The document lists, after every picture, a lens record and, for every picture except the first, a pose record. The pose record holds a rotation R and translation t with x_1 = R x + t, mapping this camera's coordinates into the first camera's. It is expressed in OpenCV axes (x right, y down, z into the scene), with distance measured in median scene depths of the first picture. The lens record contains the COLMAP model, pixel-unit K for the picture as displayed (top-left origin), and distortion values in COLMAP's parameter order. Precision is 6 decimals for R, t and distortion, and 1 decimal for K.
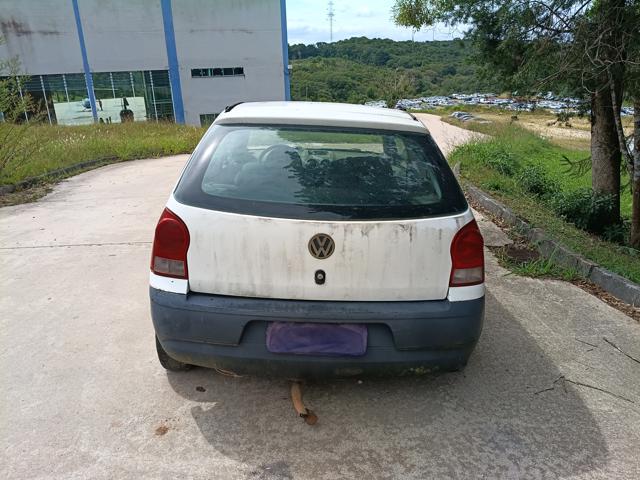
lens RADIAL K [[474.5, 0, 320.0], [0, 474.5, 240.0], [0, 0, 1]] dist [0.013676, -0.032618]
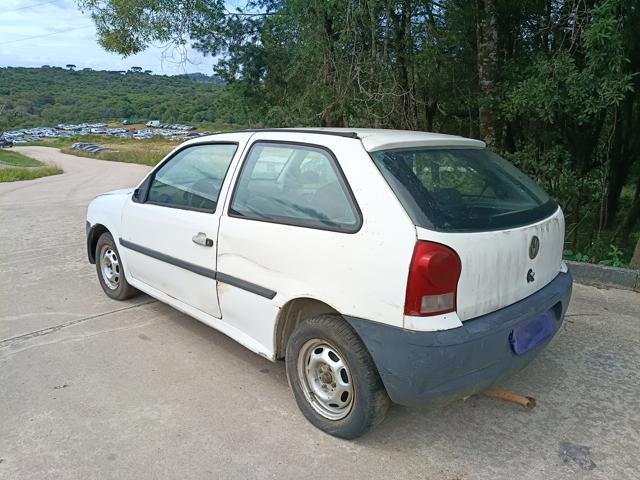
lens RADIAL K [[480.1, 0, 306.4], [0, 480.1, 239.9], [0, 0, 1]] dist [-0.002176, -0.003208]
pose [[0.738638, -0.177878, 0.650210, -0.311077], [0.216367, 0.976081, 0.021235, -0.040064], [-0.638435, 0.124999, 0.759458, 0.125184]]
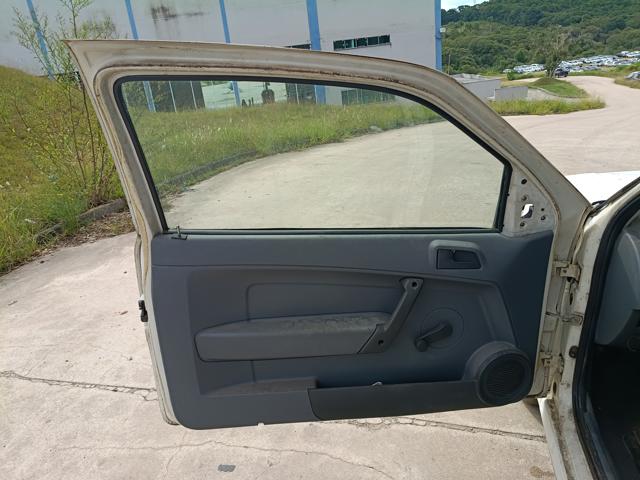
lens RADIAL K [[476.1, 0, 326.2], [0, 476.1, 241.2], [0, 0, 1]] dist [-0.008054, -0.007532]
pose [[0.965546, 0.028727, -0.258642, -0.164509], [-0.014597, 0.998302, 0.056387, -0.114631], [0.259823, -0.050669, 0.964326, 0.410949]]
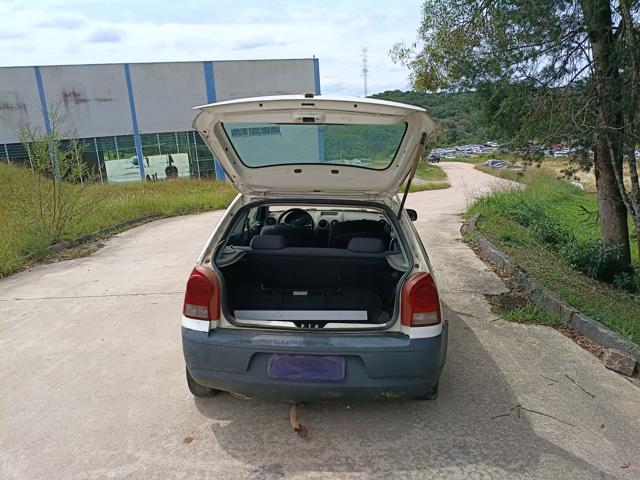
lens RADIAL K [[474.5, 0, 320.0], [0, 474.5, 240.0], [0, 0, 1]] dist [0.013676, -0.032618]
pose [[0.996940, -0.012023, -0.077235, 0.037743], [0.004123, 0.994812, -0.101646, -0.001655], [0.078057, 0.101017, 0.991818, -0.088718]]
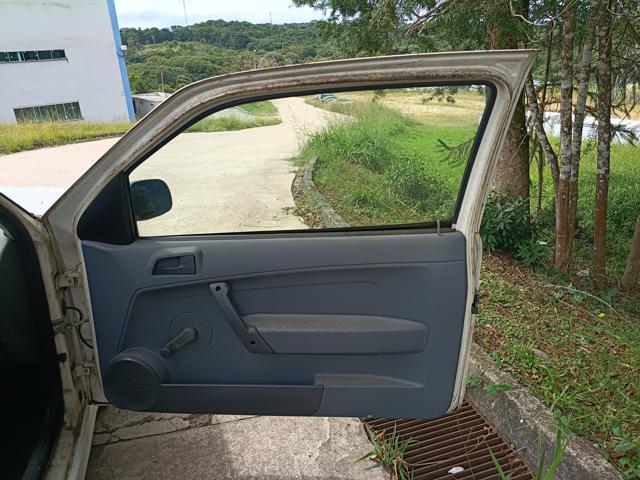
lens RADIAL K [[474.5, 0, 320.0], [0, 474.5, 240.0], [0, 0, 1]] dist [0.013676, -0.032618]
pose [[0.963662, -0.114499, 0.241340, 0.153746], [0.107251, 0.993302, 0.043005, -0.096097], [-0.244647, -0.015558, 0.969487, 0.390415]]
